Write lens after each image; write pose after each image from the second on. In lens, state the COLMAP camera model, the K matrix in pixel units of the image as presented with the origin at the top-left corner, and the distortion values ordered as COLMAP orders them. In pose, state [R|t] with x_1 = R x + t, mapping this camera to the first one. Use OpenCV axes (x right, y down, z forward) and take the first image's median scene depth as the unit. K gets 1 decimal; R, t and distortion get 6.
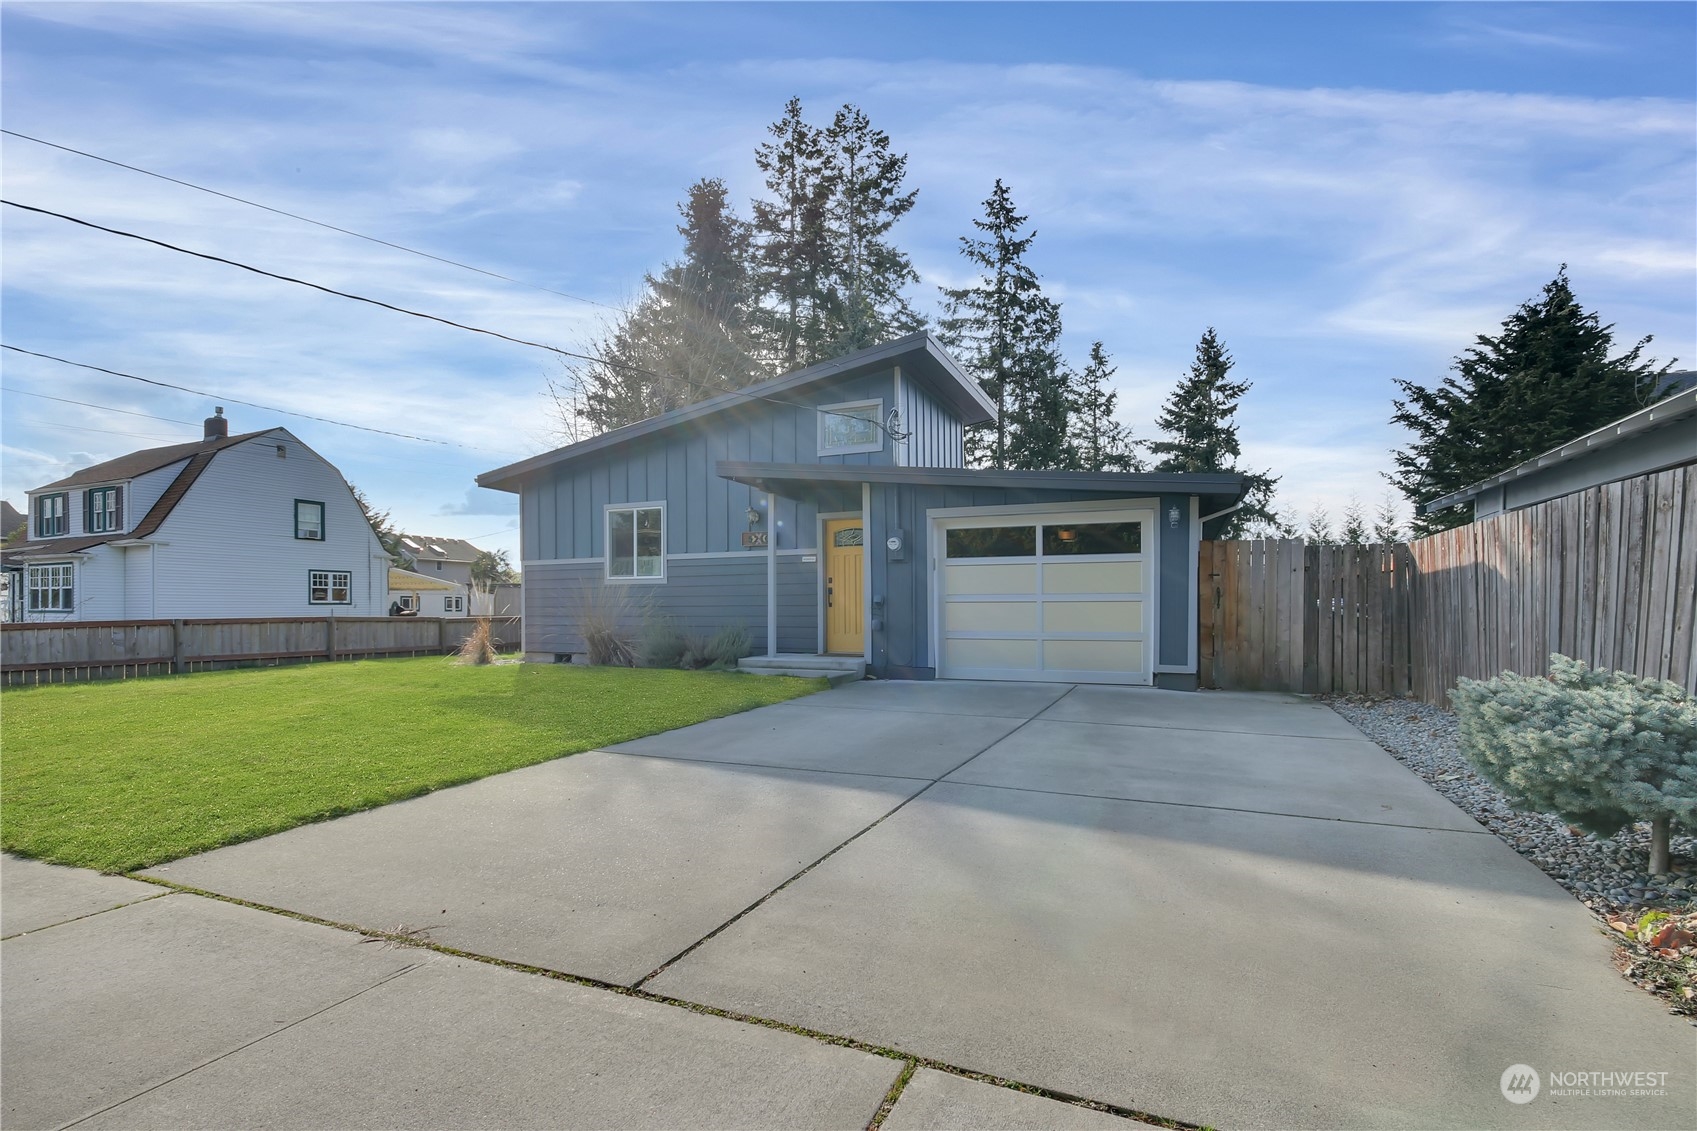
lens RADIAL K [[786.6, 0, 846.9], [0, 786.6, 605.4], [0, 0, 1]] dist [-0.000858, -0.000044]
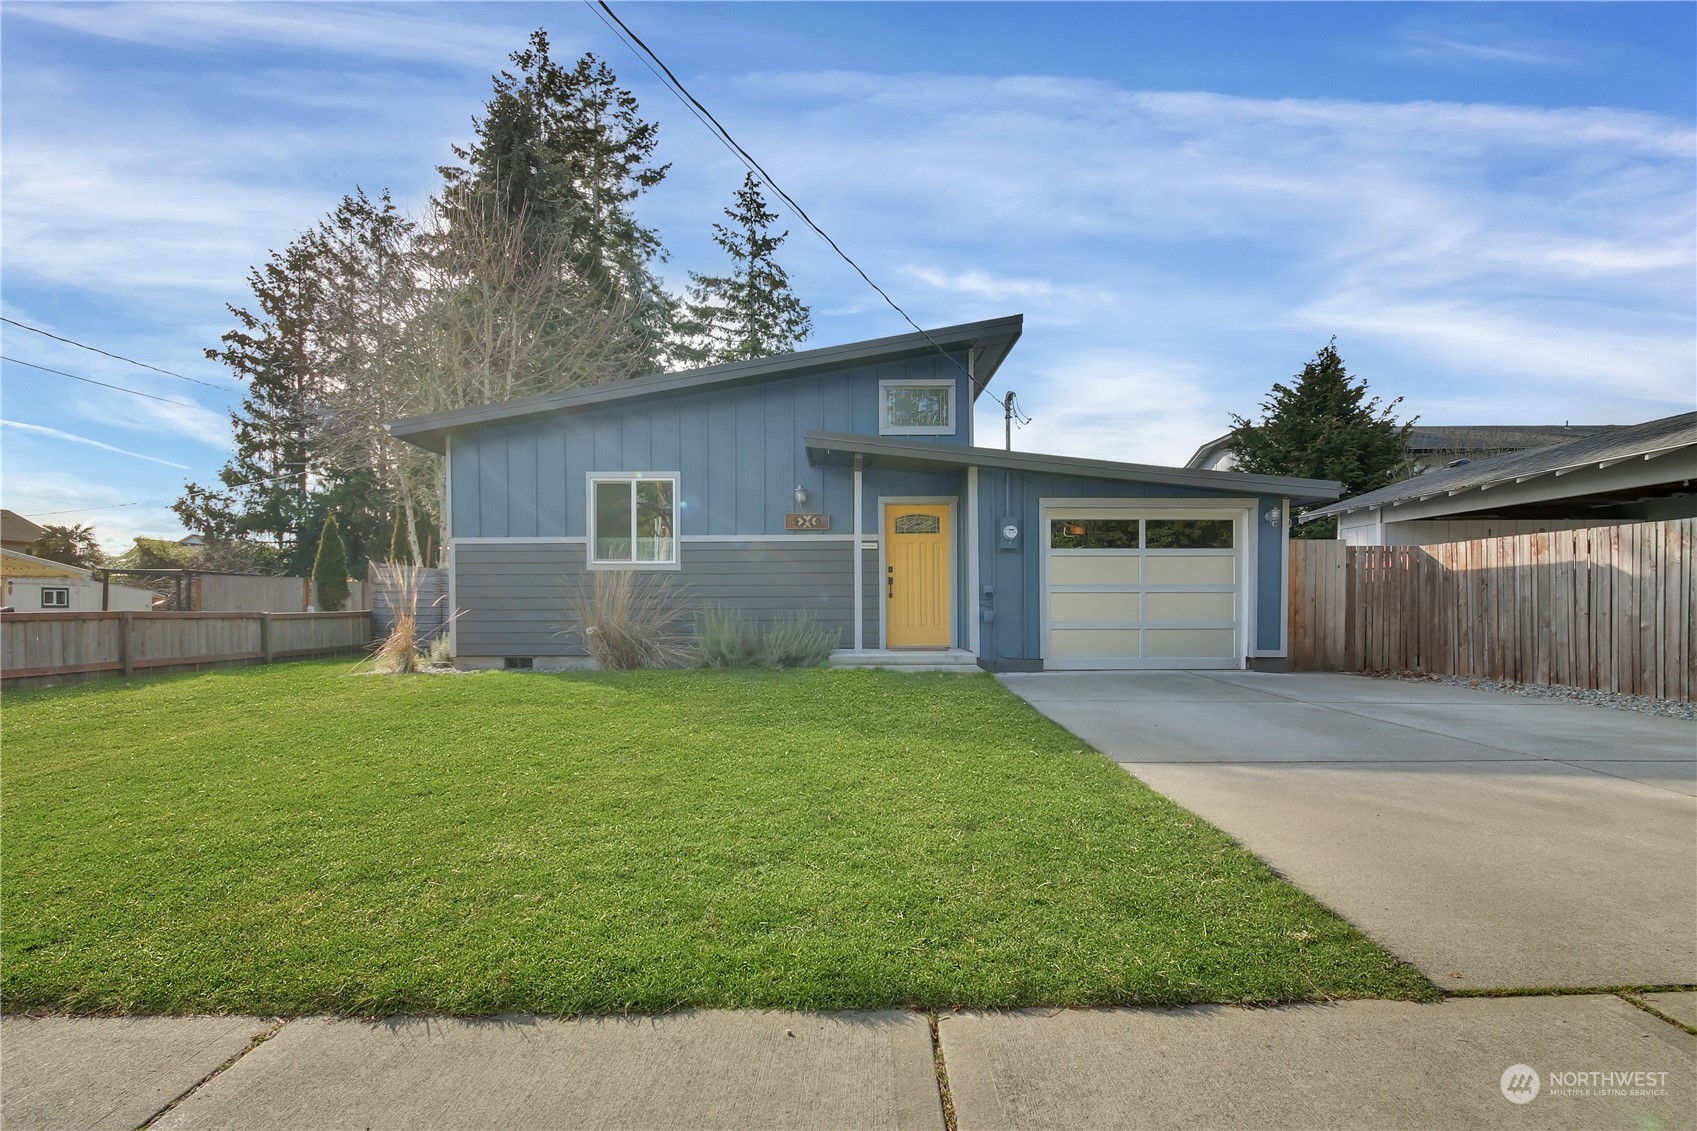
lens RADIAL K [[790.3, 0, 848.1], [0, 790.3, 607.8], [0, 0, 1]] dist [0.002495, 0.000339]
pose [[0.916424, -0.001226, 0.400207, -0.094375], [-0.001068, 0.999984, 0.005507, 0.001813], [-0.400208, -0.005474, 0.916408, 0.035124]]
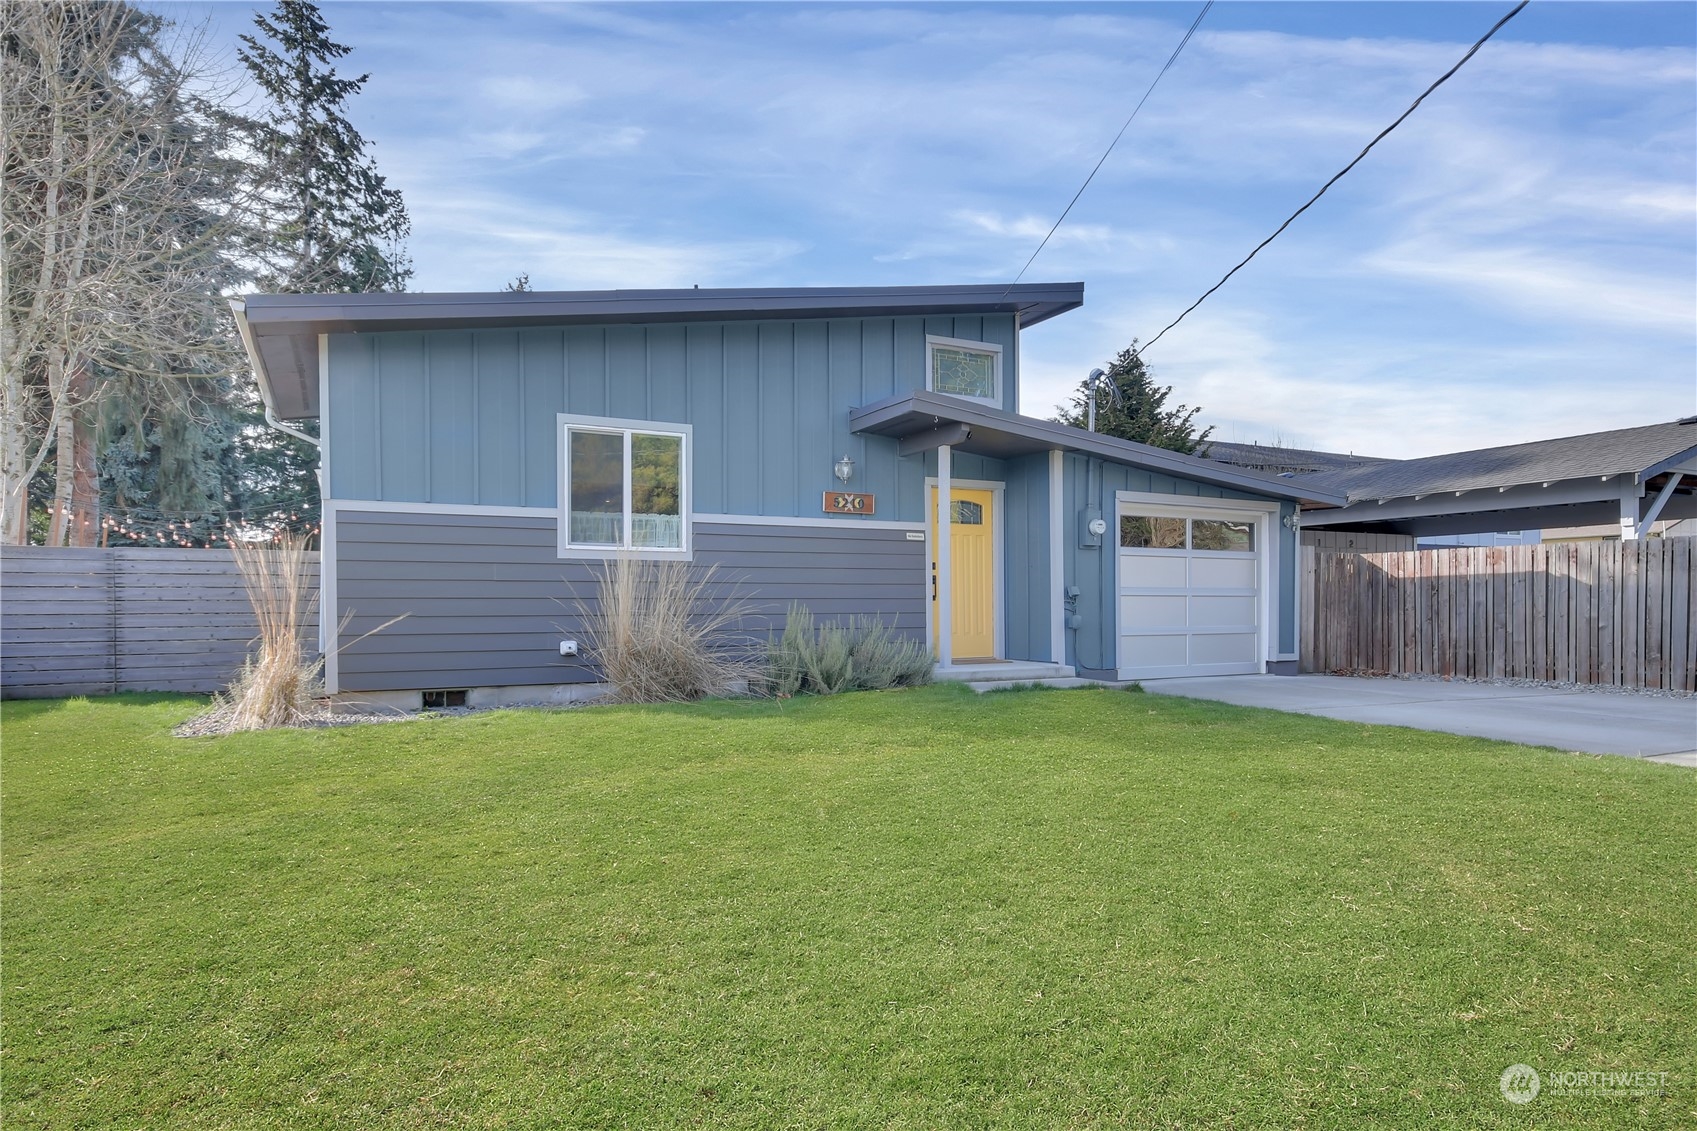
lens RADIAL K [[975.2, 0, 853.2], [0, 975.2, 611.9], [0, 0, 1]] dist [0.003545, 0.023896]
pose [[0.626444, -0.001942, 0.779464, -0.173234], [-0.001318, 0.999993, 0.003550, 0.002071], [-0.779465, -0.003251, 0.626437, 0.099803]]
